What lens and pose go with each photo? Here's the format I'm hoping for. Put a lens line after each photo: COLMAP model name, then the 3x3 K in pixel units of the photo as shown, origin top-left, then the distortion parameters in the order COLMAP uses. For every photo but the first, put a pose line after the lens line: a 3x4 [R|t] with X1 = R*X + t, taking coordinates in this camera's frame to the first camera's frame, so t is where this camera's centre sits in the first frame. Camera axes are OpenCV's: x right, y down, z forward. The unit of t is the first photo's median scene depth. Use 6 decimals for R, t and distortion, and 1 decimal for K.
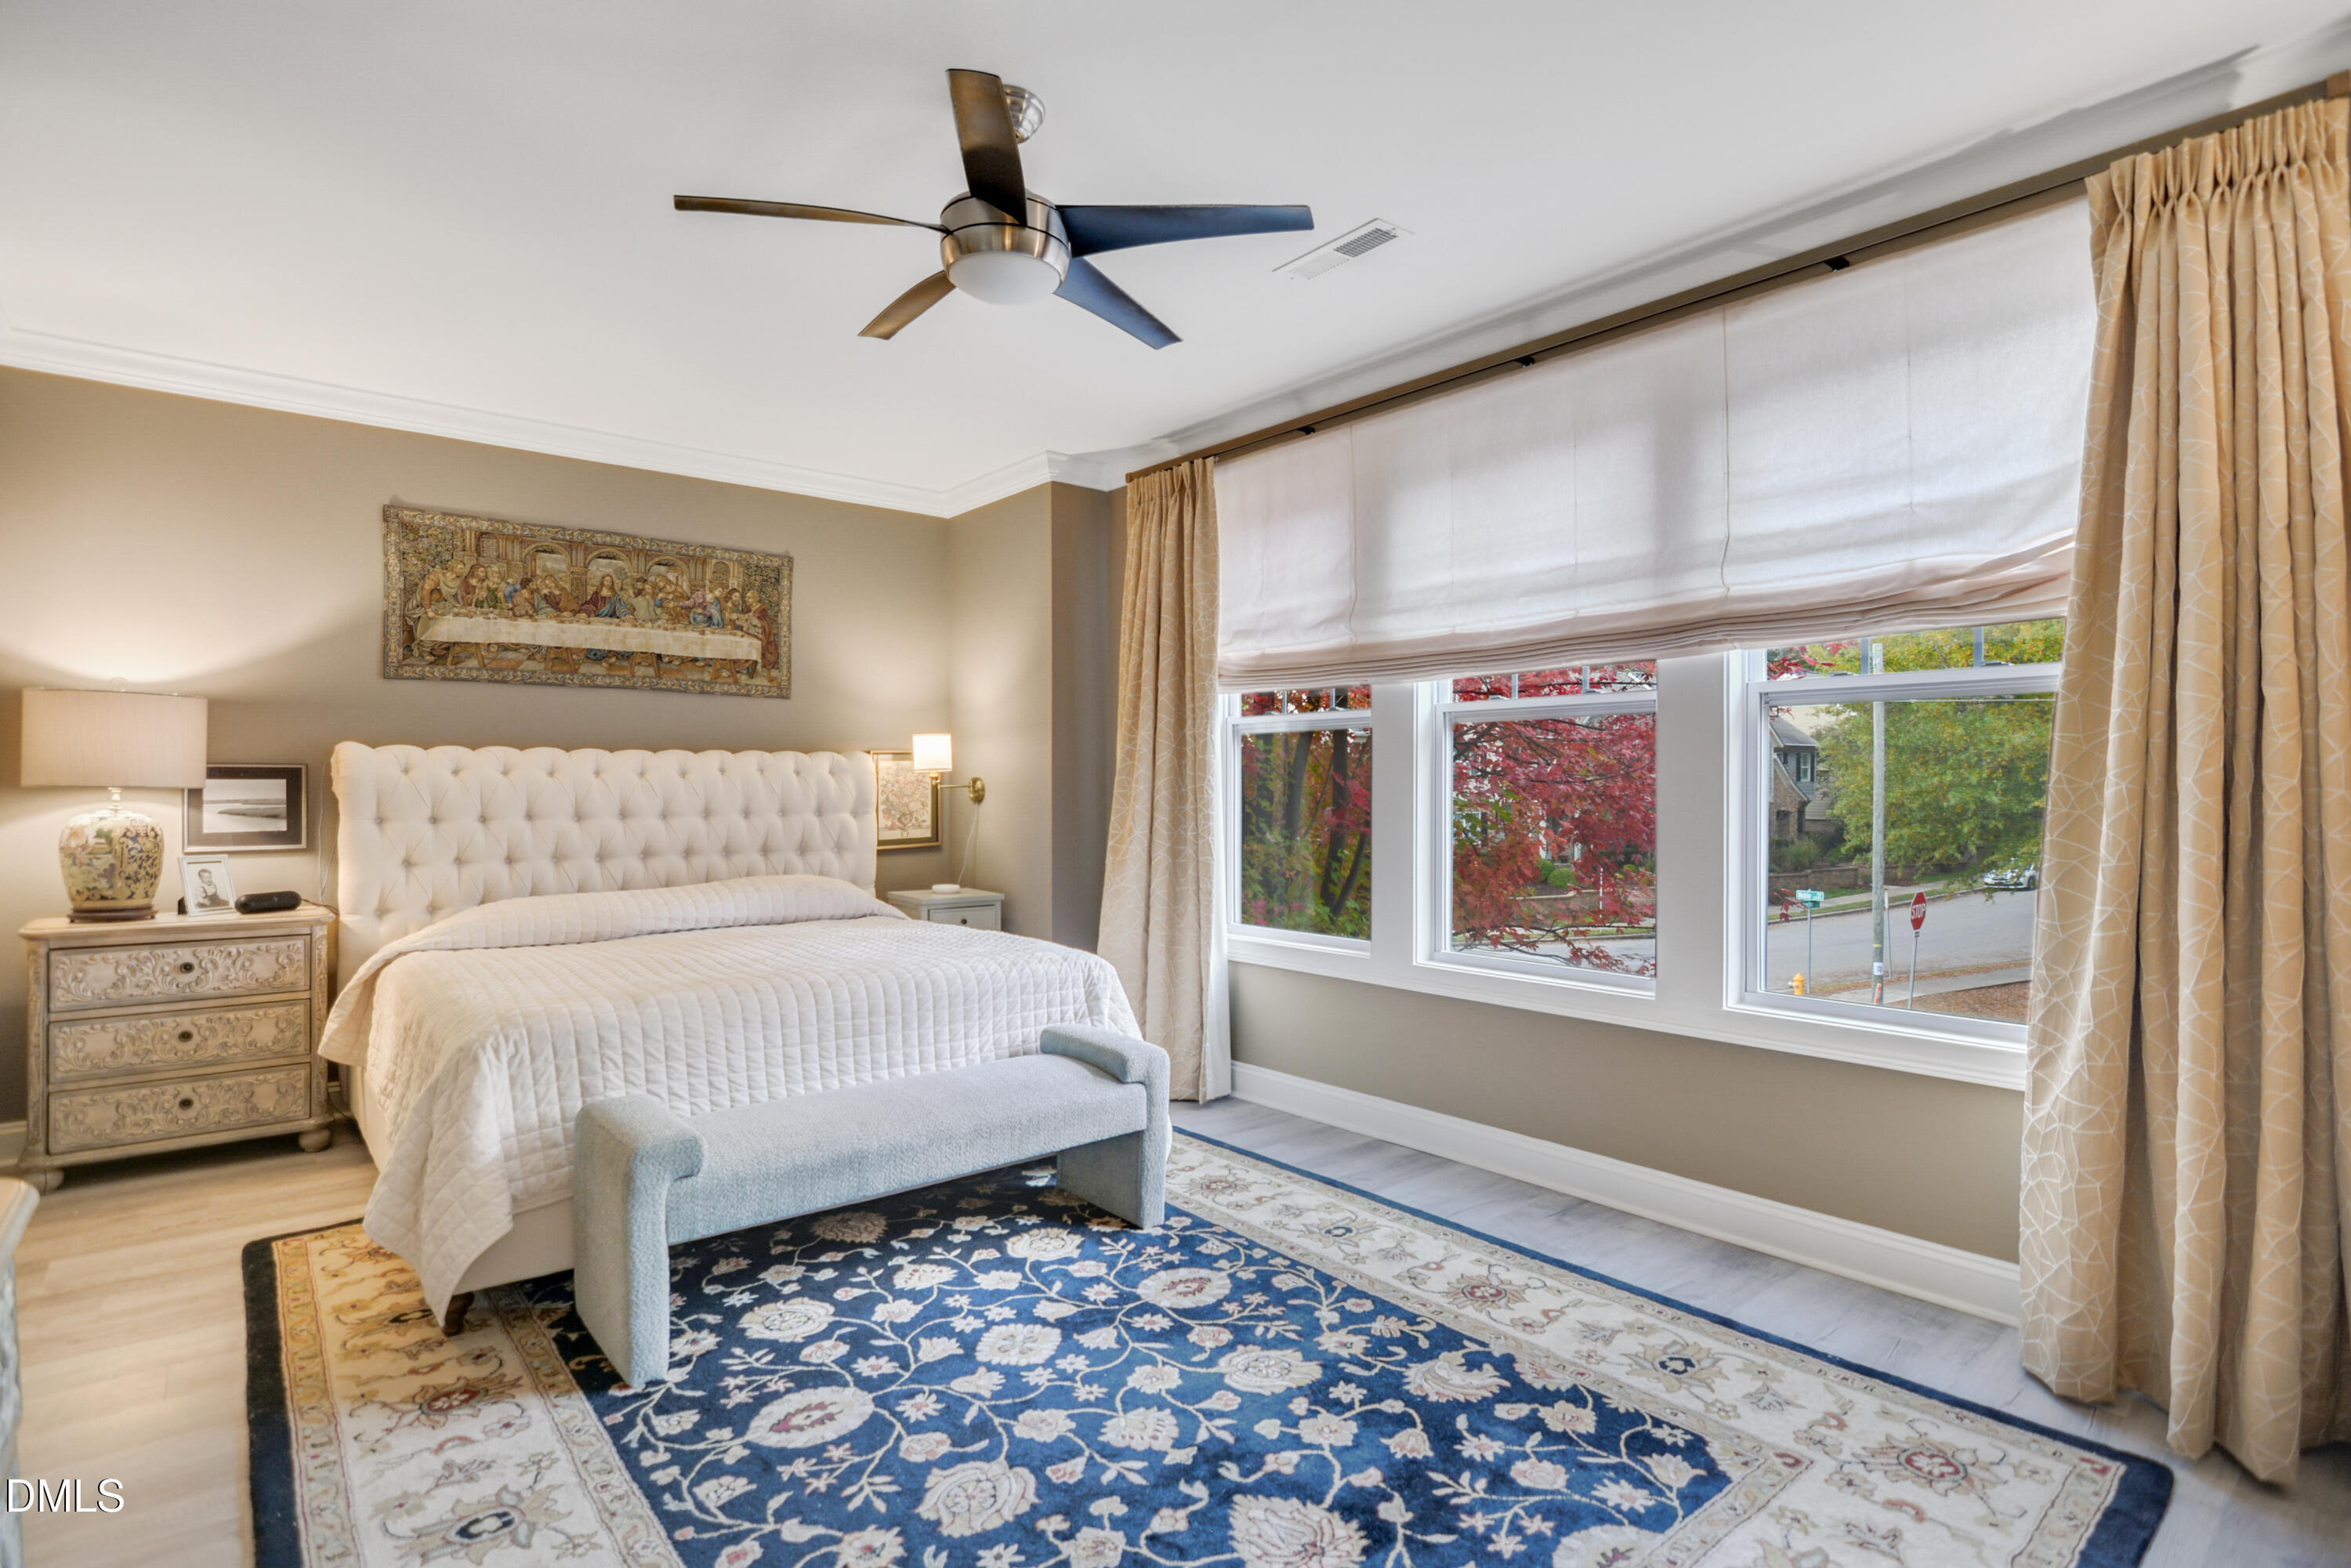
lens RADIAL K [[1183.5, 0, 1165.4], [0, 1183.5, 792.7], [0, 0, 1]] dist [-0.005263, -0.000653]
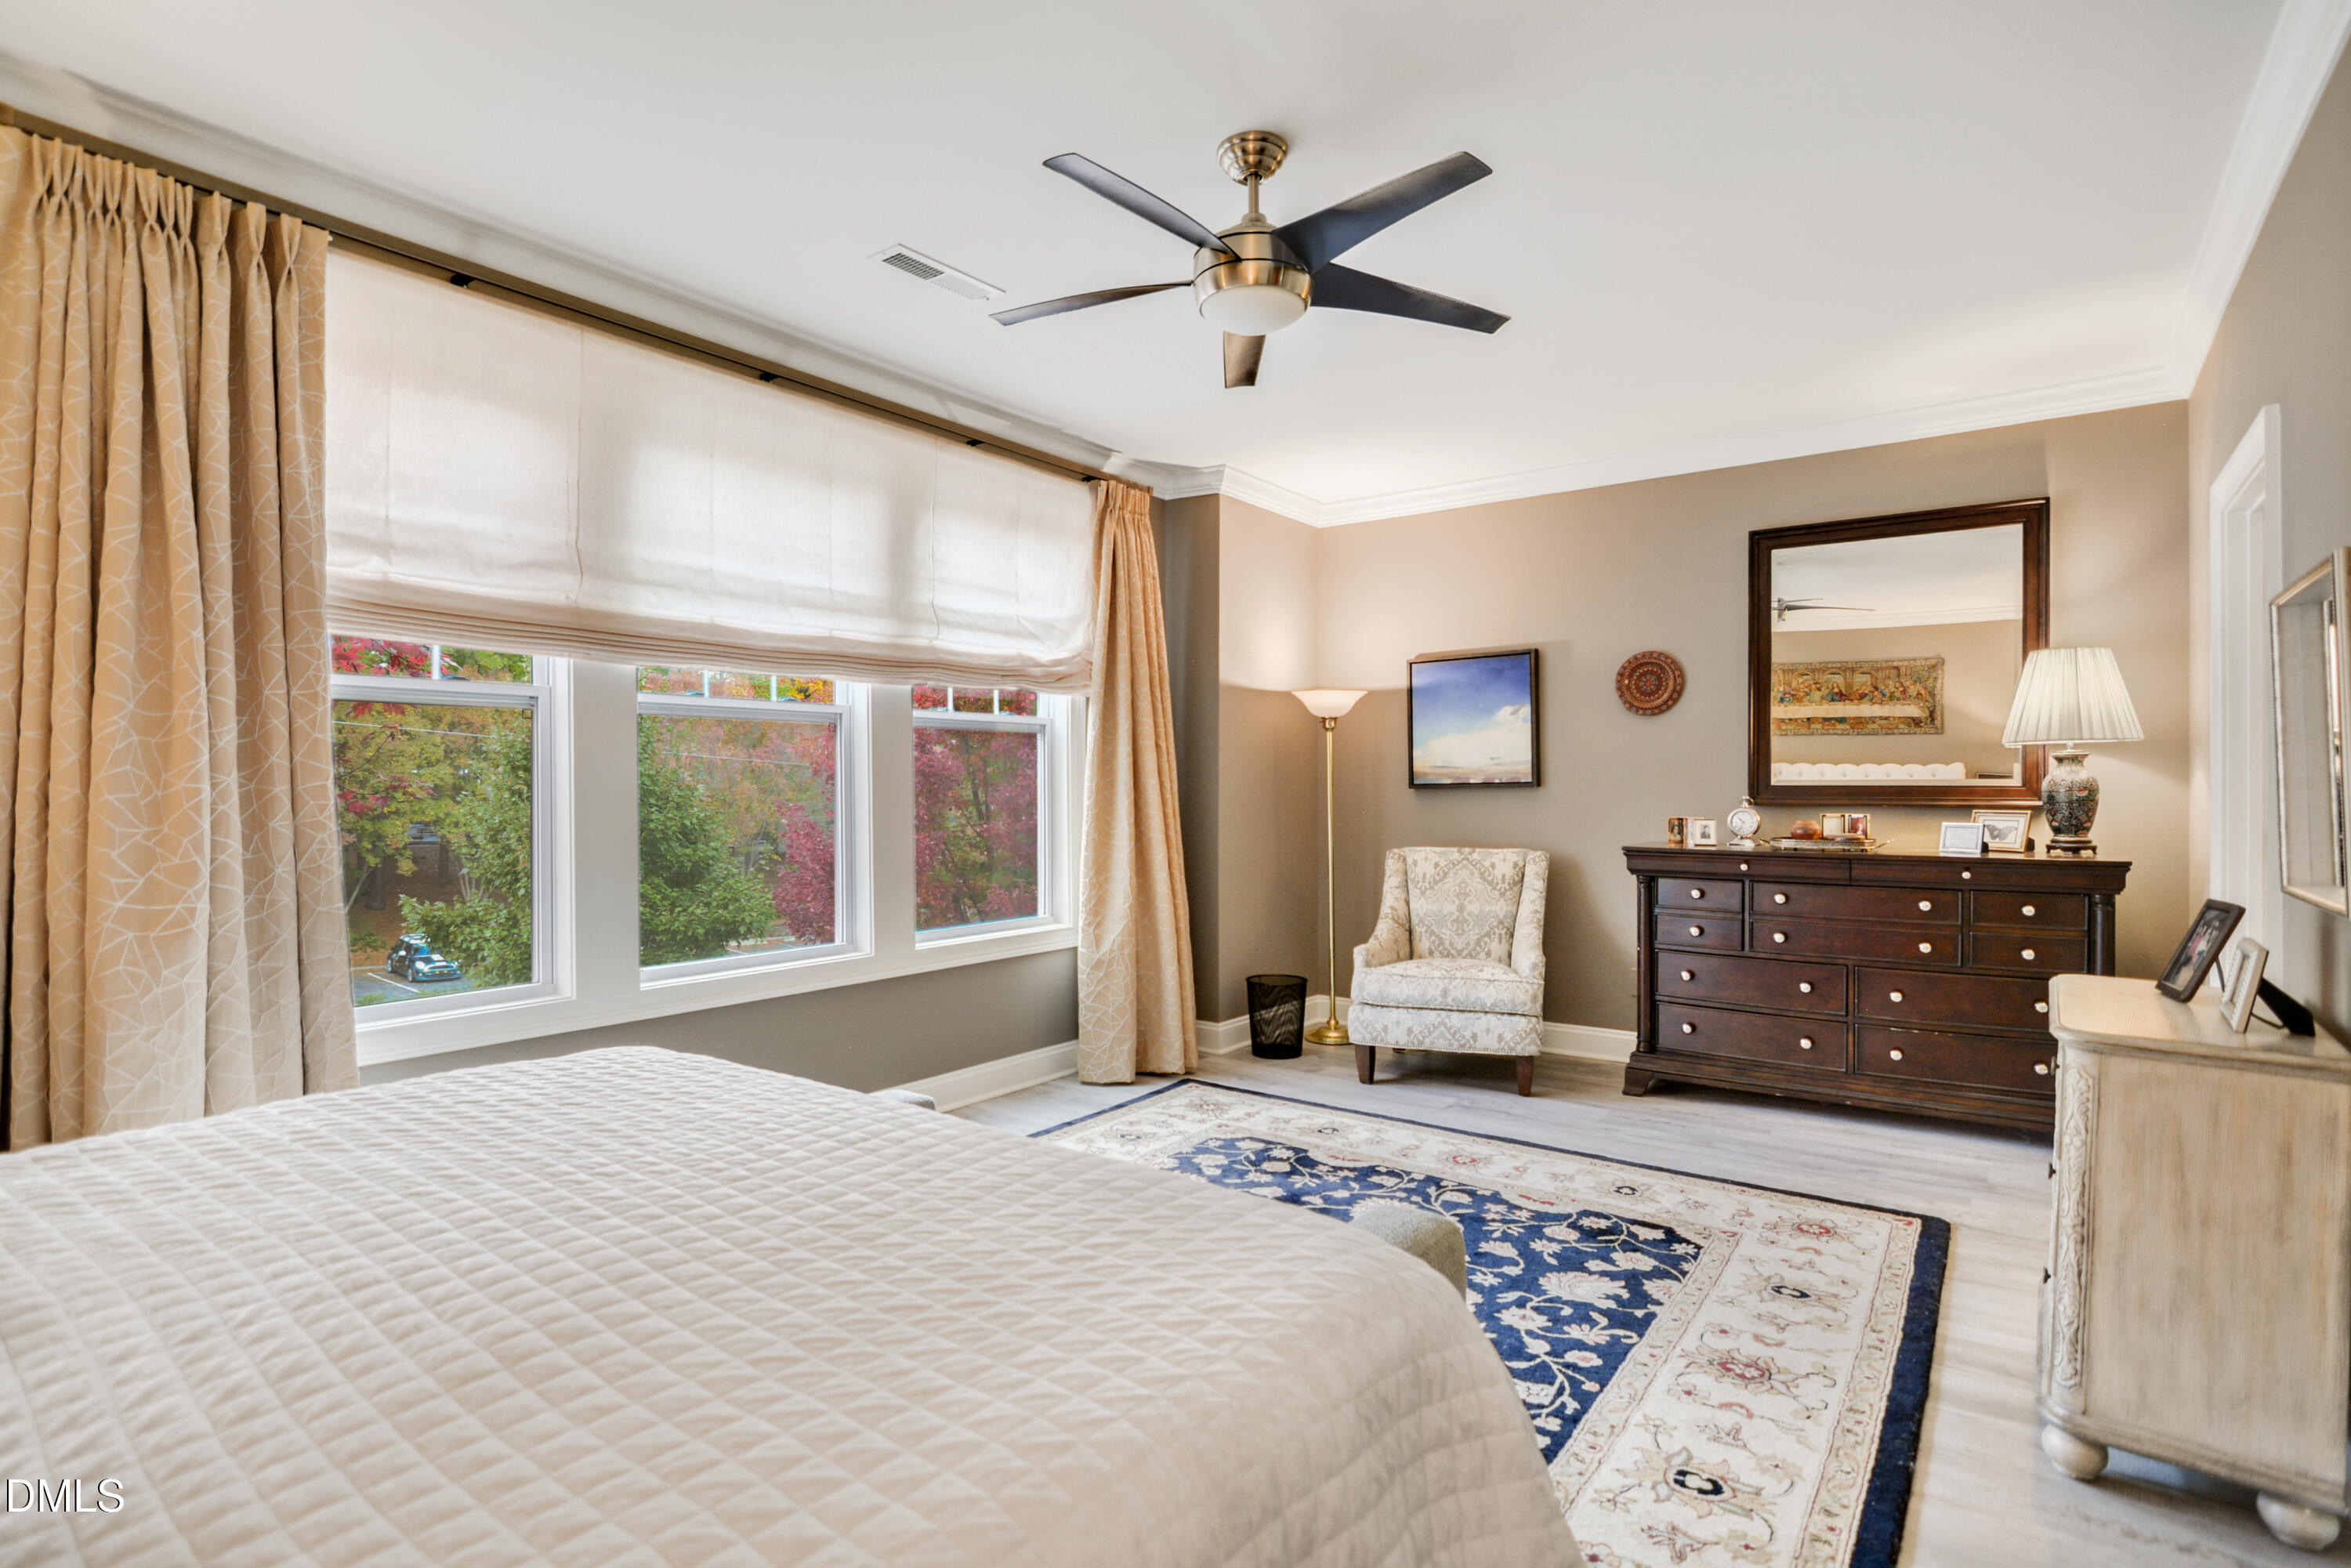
lens RADIAL K [[1162.7, 0, 1165.3], [0, 1162.7, 819.2], [0, 0, 1]] dist [-0.042071, 0.015025]
pose [[-0.244024, -0.024464, 0.969461, -1.119015], [0.011025, 0.999547, 0.027999, -0.000947], [-0.969707, 0.017521, -0.243643, 1.327229]]
